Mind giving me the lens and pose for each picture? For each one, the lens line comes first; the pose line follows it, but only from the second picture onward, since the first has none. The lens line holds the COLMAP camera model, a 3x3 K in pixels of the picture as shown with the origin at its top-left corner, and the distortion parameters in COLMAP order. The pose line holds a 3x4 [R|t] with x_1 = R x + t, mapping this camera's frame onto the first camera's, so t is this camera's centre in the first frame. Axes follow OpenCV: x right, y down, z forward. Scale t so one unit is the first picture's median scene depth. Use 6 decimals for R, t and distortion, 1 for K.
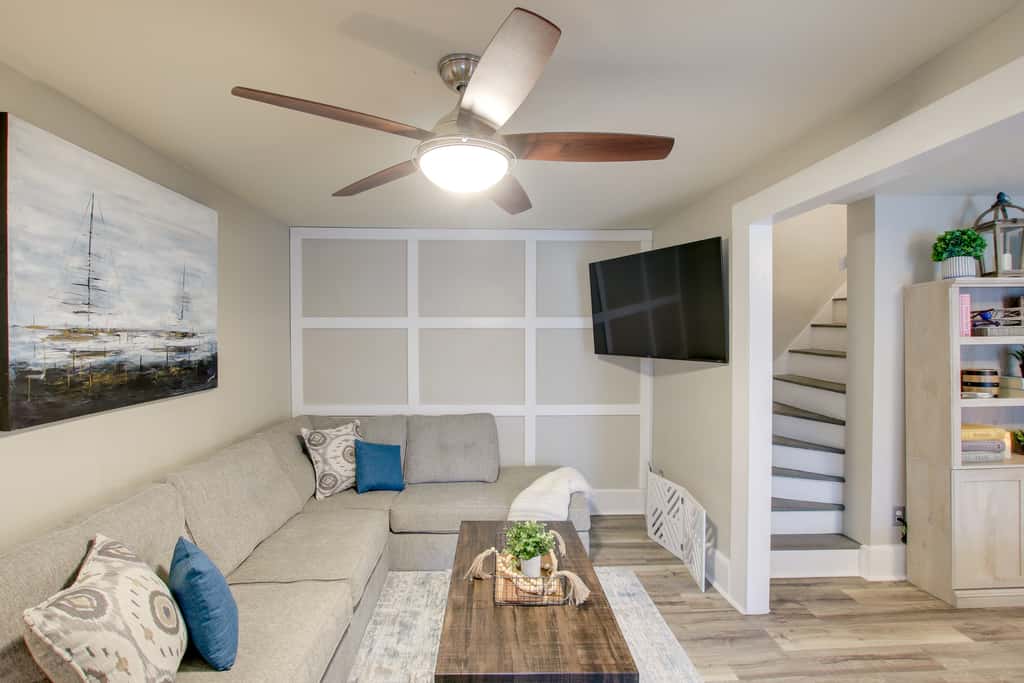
lens RADIAL K [[486.7, 0, 490.2], [0, 486.7, 345.8], [0, 0, 1]] dist [-0.037039, 0.005959]
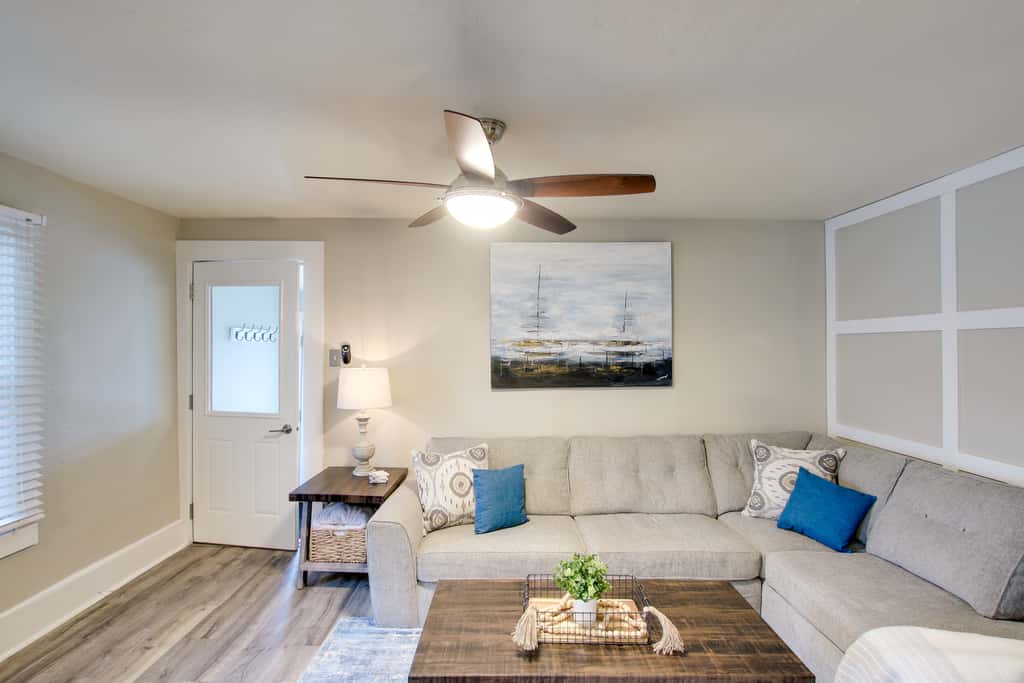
lens RADIAL K [[486.7, 0, 508.9], [0, 486.7, 340.9], [0, 0, 1]] dist [-0.037039, 0.005959]
pose [[-0.012938, -0.009075, -0.999875, 0.735275], [-0.015695, 0.999837, -0.008872, -0.011295], [0.999793, 0.015578, -0.013078, 0.669821]]
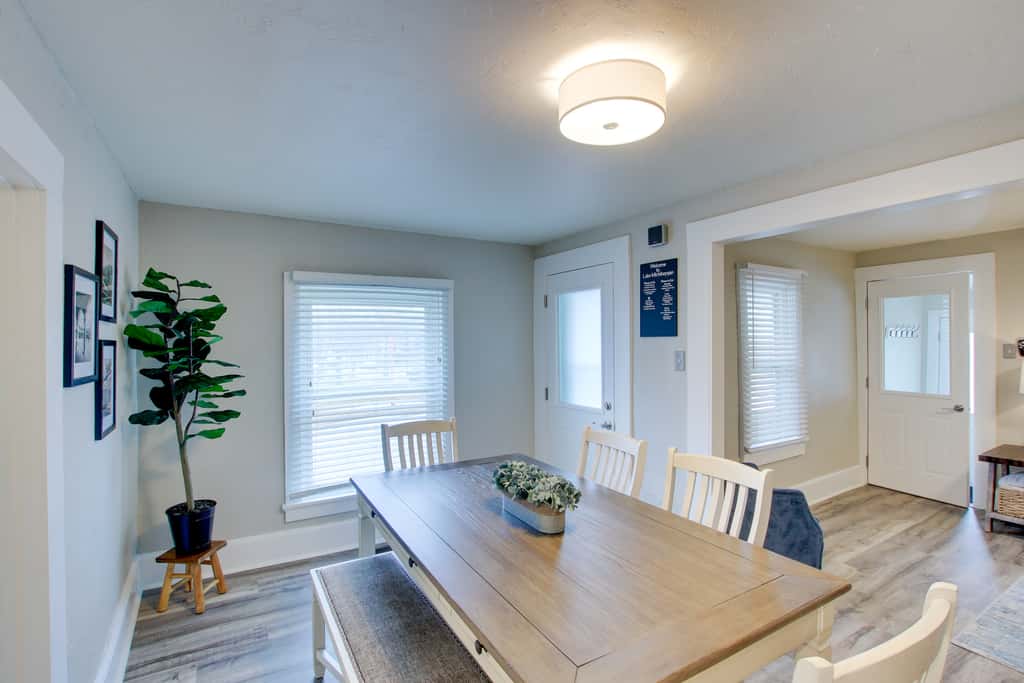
lens RADIAL K [[486.7, 0, 503.0], [0, 486.7, 344.0], [0, 0, 1]] dist [-0.037039, 0.005959]
pose [[-0.861959, 0.010849, -0.506862, 1.582743], [0.005113, 0.999906, 0.012707, -0.019408], [0.506952, 0.008361, -0.861933, 0.645359]]
